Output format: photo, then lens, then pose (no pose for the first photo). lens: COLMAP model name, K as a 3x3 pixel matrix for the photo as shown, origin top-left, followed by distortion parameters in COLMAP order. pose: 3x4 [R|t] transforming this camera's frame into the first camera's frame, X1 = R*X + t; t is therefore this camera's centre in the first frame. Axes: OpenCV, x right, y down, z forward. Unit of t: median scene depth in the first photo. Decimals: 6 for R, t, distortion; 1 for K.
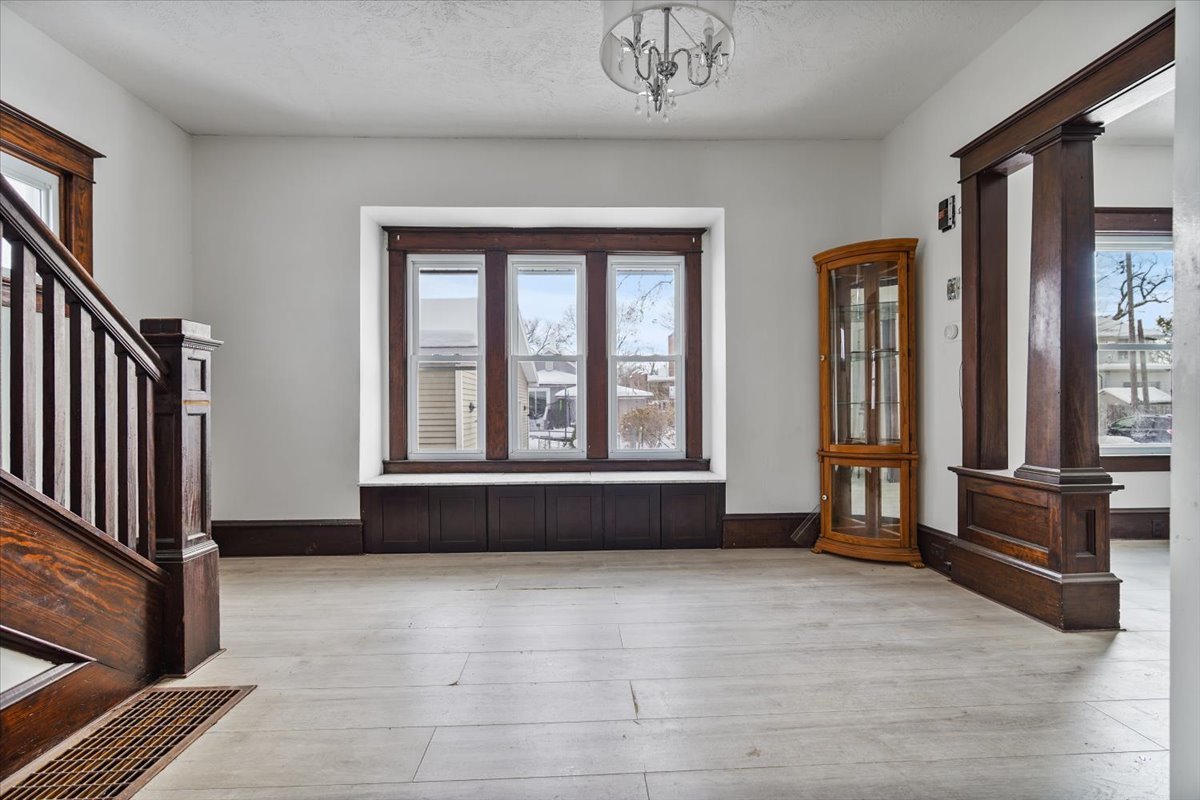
lens RADIAL K [[531.1, 0, 605.0], [0, 531.1, 405.6], [0, 0, 1]] dist [-0.007249, 0.000671]
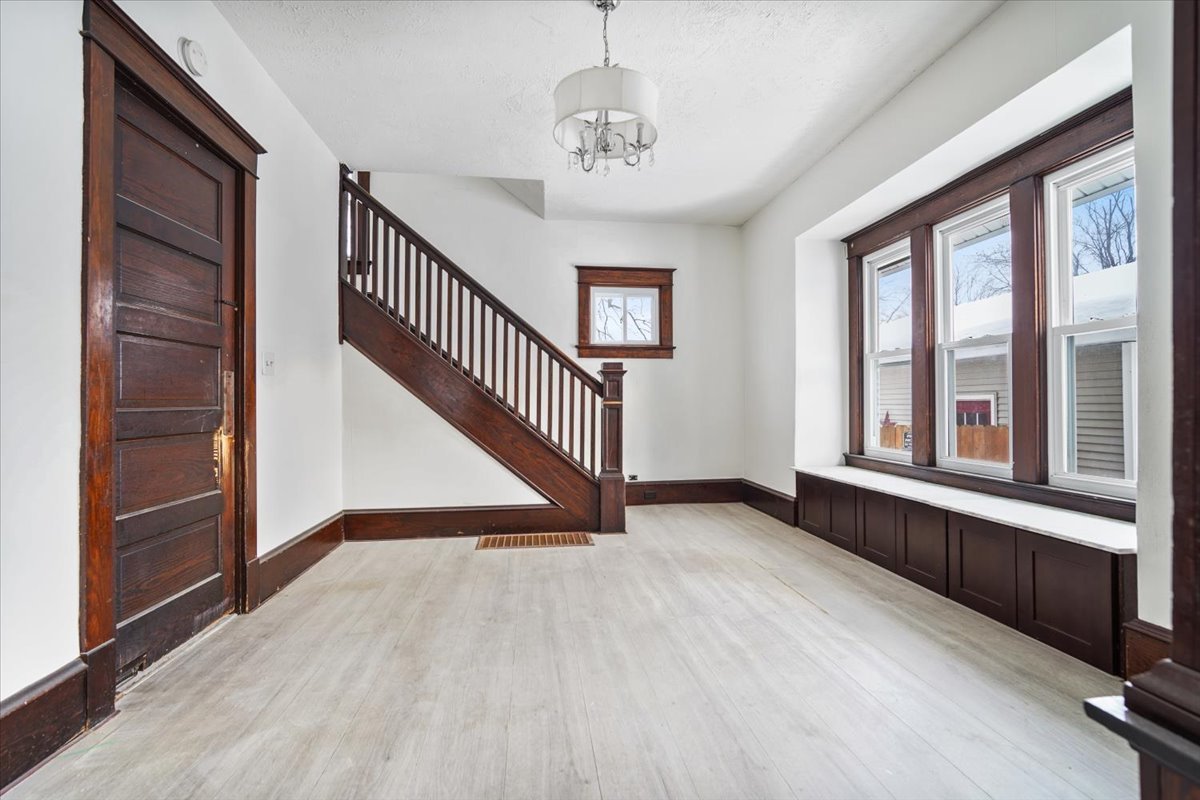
lens RADIAL K [[531.1, 0, 593.4], [0, 531.1, 401.6], [0, 0, 1]] dist [-0.007249, 0.000671]
pose [[0.074404, 0.004883, -0.997216, 0.863402], [0.006220, 0.999966, 0.005361, -0.015691], [0.997209, -0.006601, 0.074371, 0.542256]]
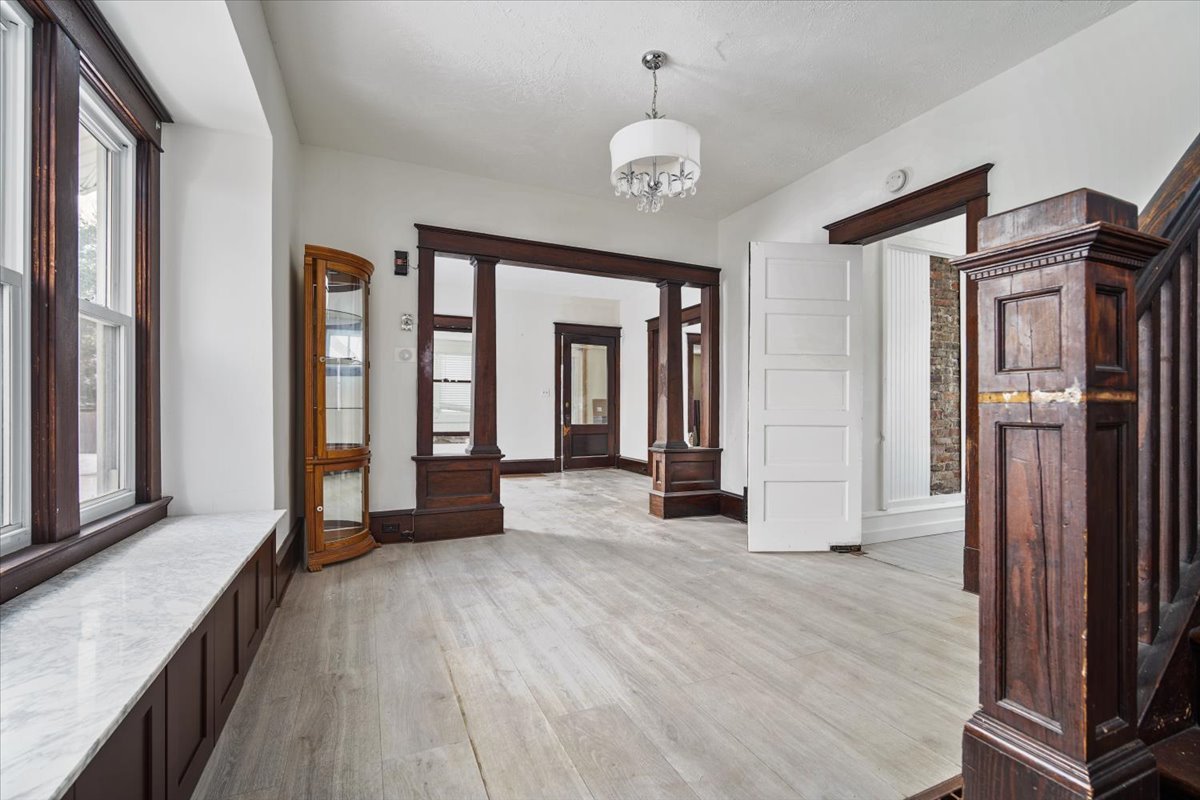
lens RADIAL K [[531.1, 0, 590.8], [0, 531.1, 411.0], [0, 0, 1]] dist [-0.007249, 0.000671]
pose [[-0.356104, 0.003960, 0.934438, -0.752821], [-0.003055, 0.999981, -0.005402, 0.005126], [-0.934441, -0.004778, -0.356085, 1.056301]]
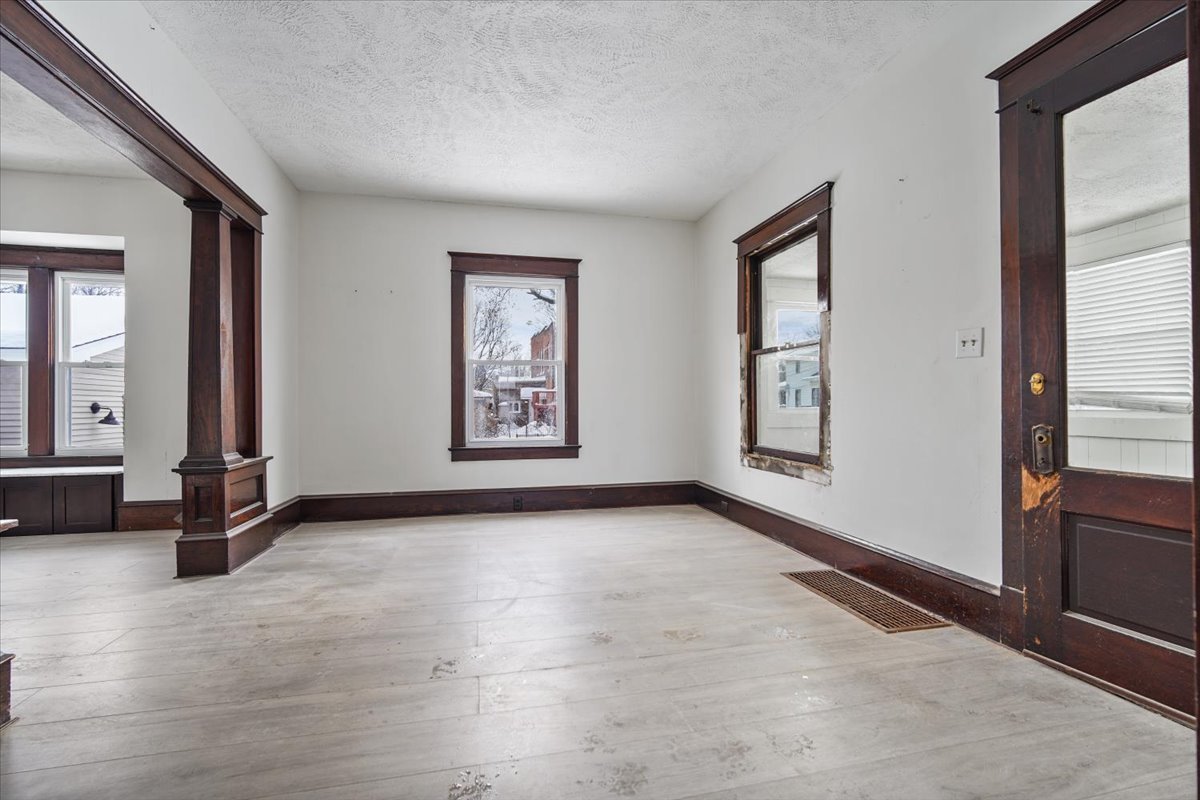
lens RADIAL K [[531.1, 0, 598.8], [0, 531.1, 407.6], [0, 0, 1]] dist [-0.007249, 0.000671]
pose [[0.983597, 0.002516, 0.180361, 1.301017], [-0.003979, 0.999962, 0.007751, -0.014498], [-0.180334, -0.008342, 0.983570, -0.416900]]
